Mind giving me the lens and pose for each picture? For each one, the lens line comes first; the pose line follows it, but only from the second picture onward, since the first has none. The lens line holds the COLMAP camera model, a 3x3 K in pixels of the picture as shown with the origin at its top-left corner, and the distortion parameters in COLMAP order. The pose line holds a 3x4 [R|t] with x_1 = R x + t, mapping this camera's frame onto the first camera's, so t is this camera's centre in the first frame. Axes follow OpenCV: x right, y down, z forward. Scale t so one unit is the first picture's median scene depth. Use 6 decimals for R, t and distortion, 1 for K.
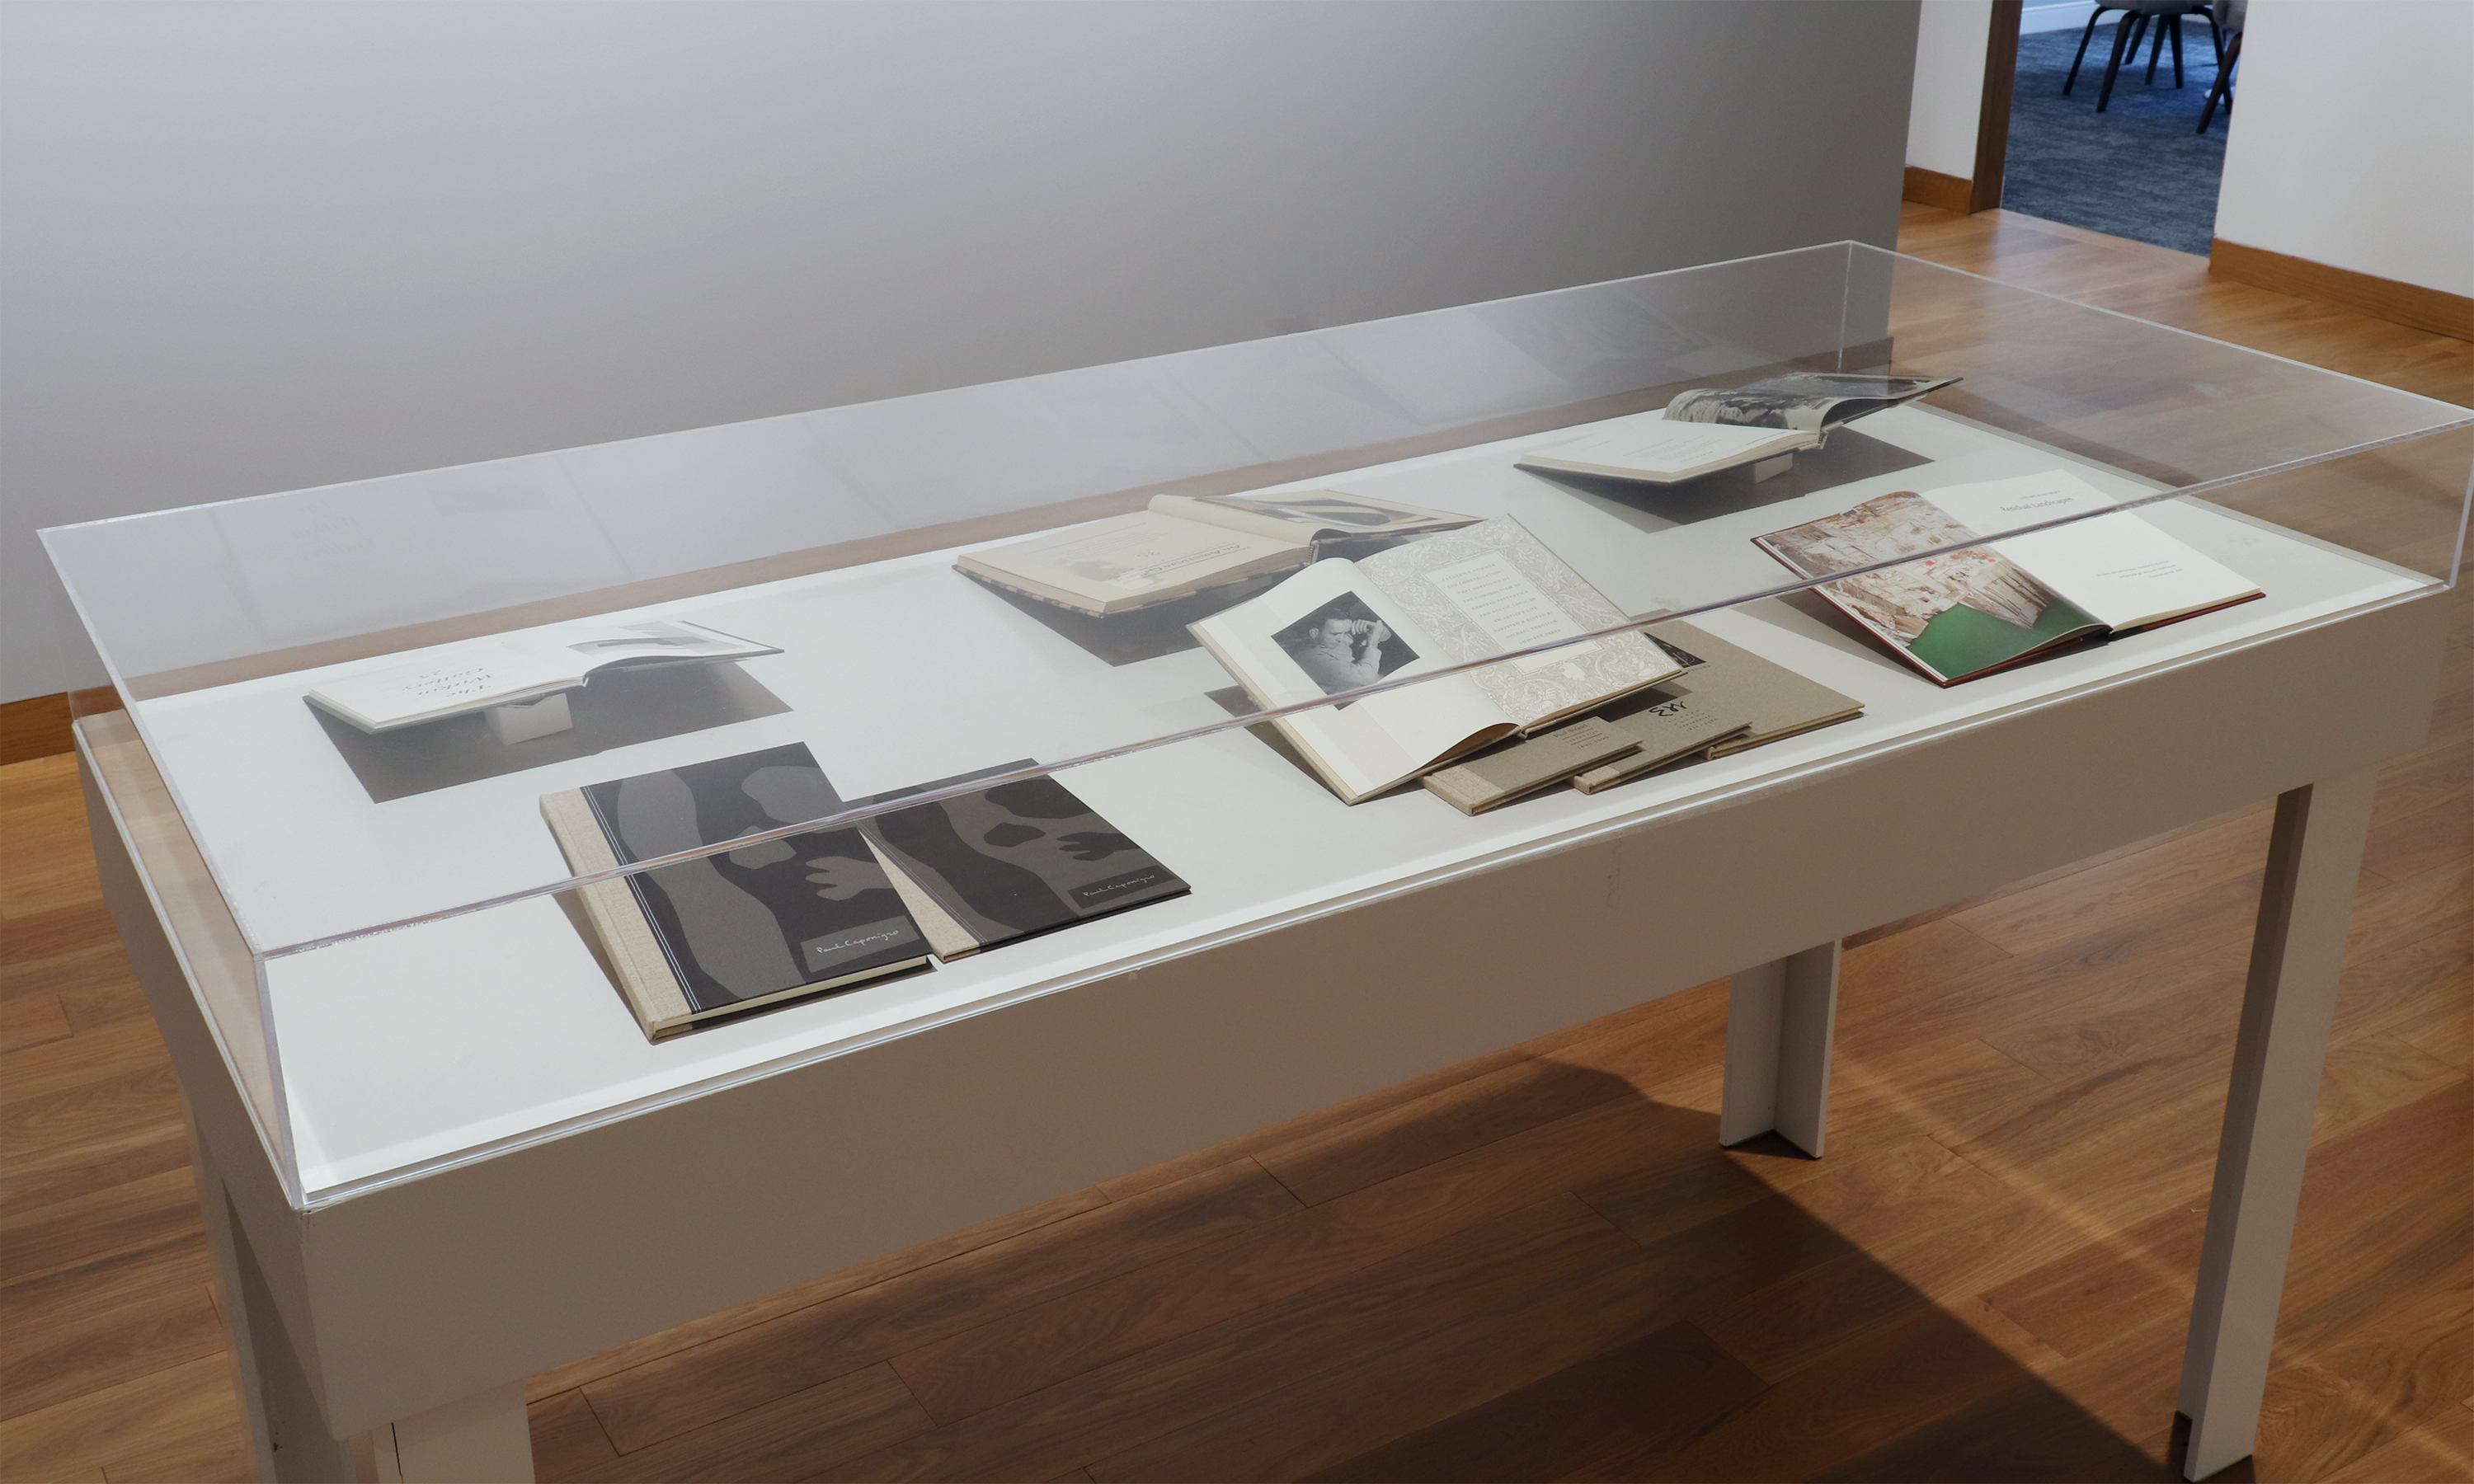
lens RADIAL K [[2601.2, 0, 1237.0], [0, 2601.2, 742.0], [0, 0, 1]] dist [0.004642, 0.004393]
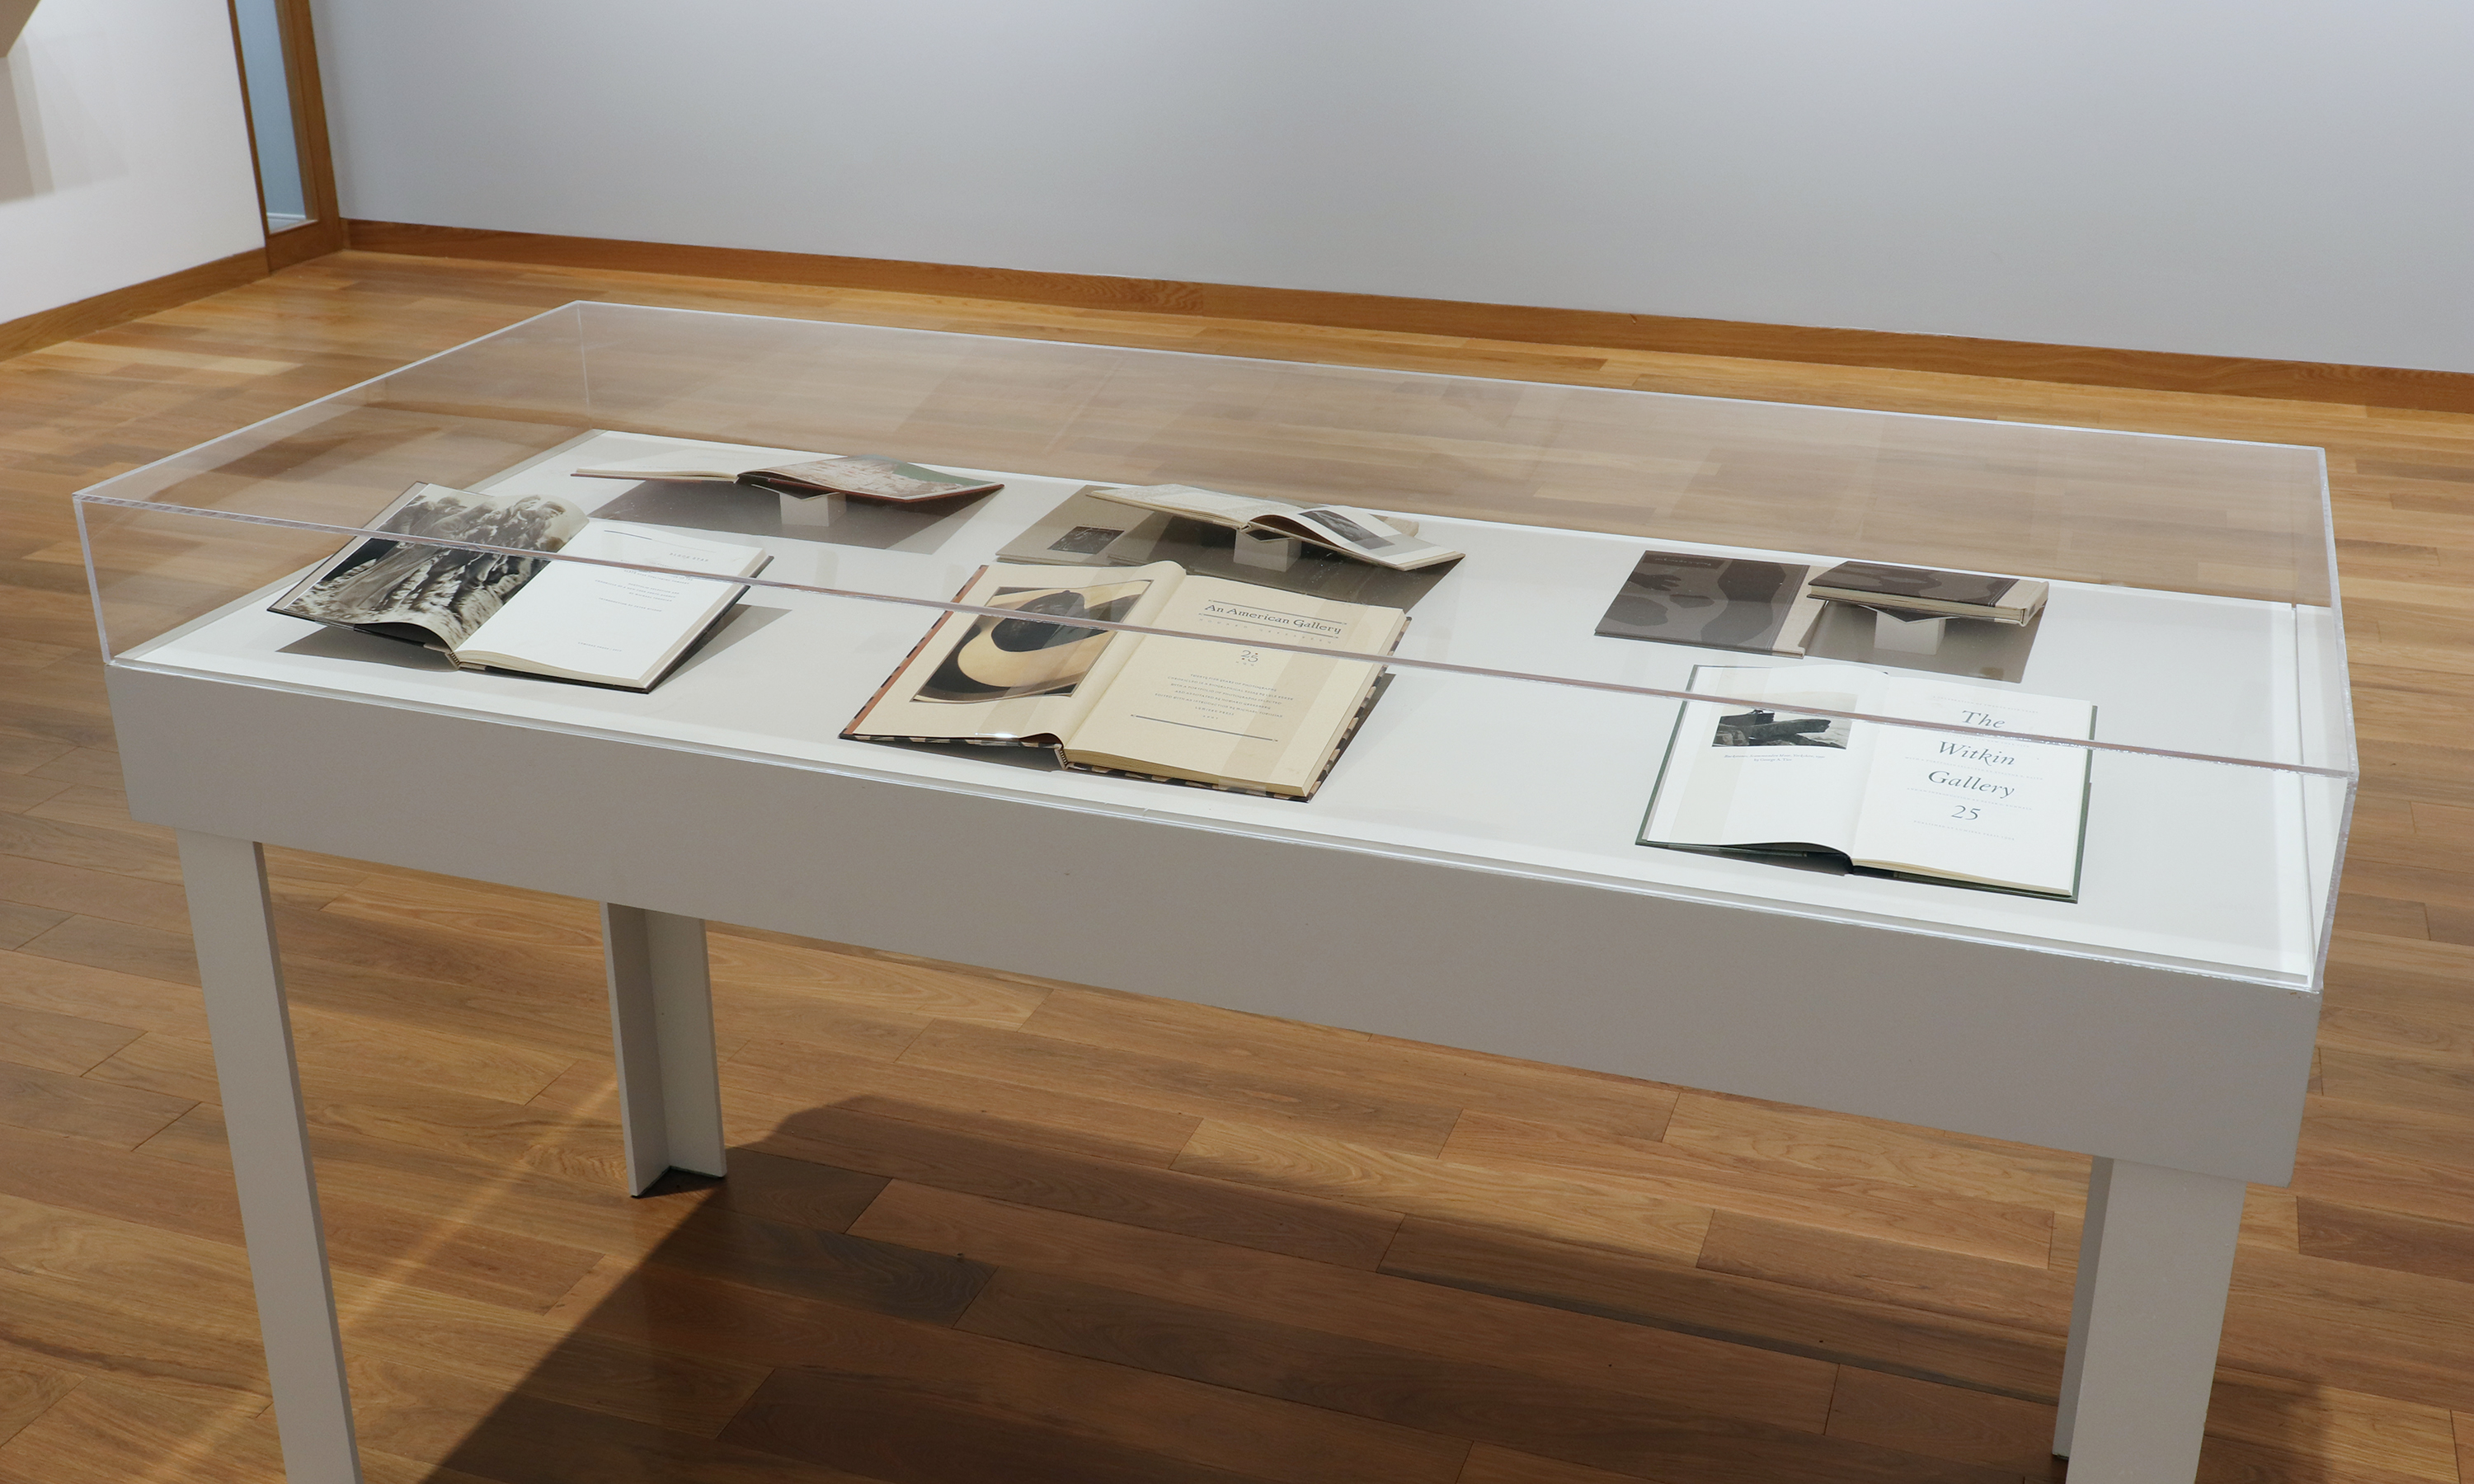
lens RADIAL K [[2601.2, 0, 1237.0], [0, 2601.2, 742.0], [0, 0, 1]] dist [0.004642, 0.004393]
pose [[-0.639979, -0.283764, 0.714076, -0.639363], [0.316915, 0.749113, 0.581717, -0.532621], [-0.699994, 0.598588, -0.389487, 1.204465]]
